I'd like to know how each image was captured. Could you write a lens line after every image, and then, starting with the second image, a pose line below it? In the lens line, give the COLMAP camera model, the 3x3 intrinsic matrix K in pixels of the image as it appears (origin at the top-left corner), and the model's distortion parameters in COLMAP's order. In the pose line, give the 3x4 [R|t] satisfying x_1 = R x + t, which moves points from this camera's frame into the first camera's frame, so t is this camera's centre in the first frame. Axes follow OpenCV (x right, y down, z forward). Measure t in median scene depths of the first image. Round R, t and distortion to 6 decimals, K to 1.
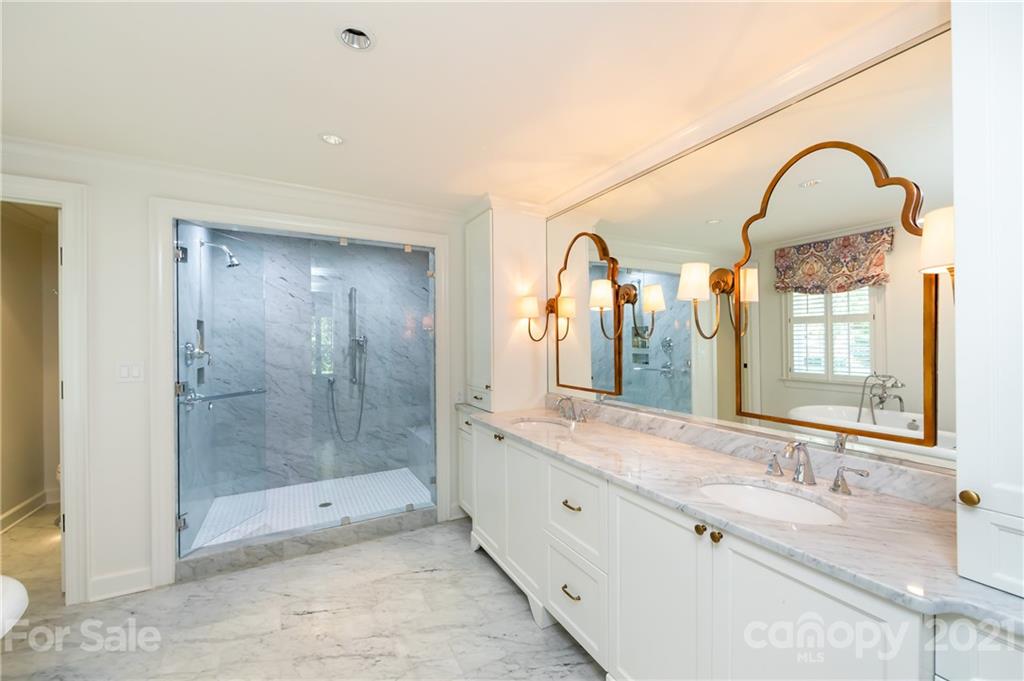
lens RADIAL K [[401.3, 0, 510.0], [0, 401.3, 345.6], [0, 0, 1]] dist [-0.003476, 0.000119]
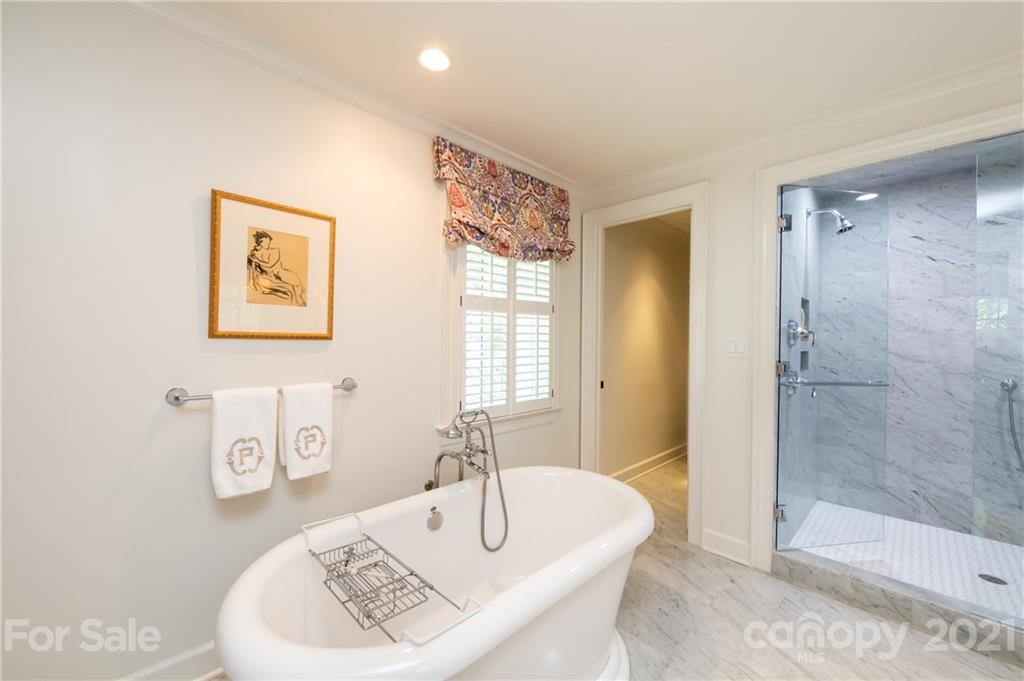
lens RADIAL K [[401.3, 0, 513.9], [0, 401.3, 341.2], [0, 0, 1]] dist [-0.003476, 0.000119]
pose [[0.273608, 0.009592, -0.961793, -0.080473], [-0.018571, 0.999817, 0.004689, 0.041339], [0.961662, 0.016579, 0.273736, 0.118735]]
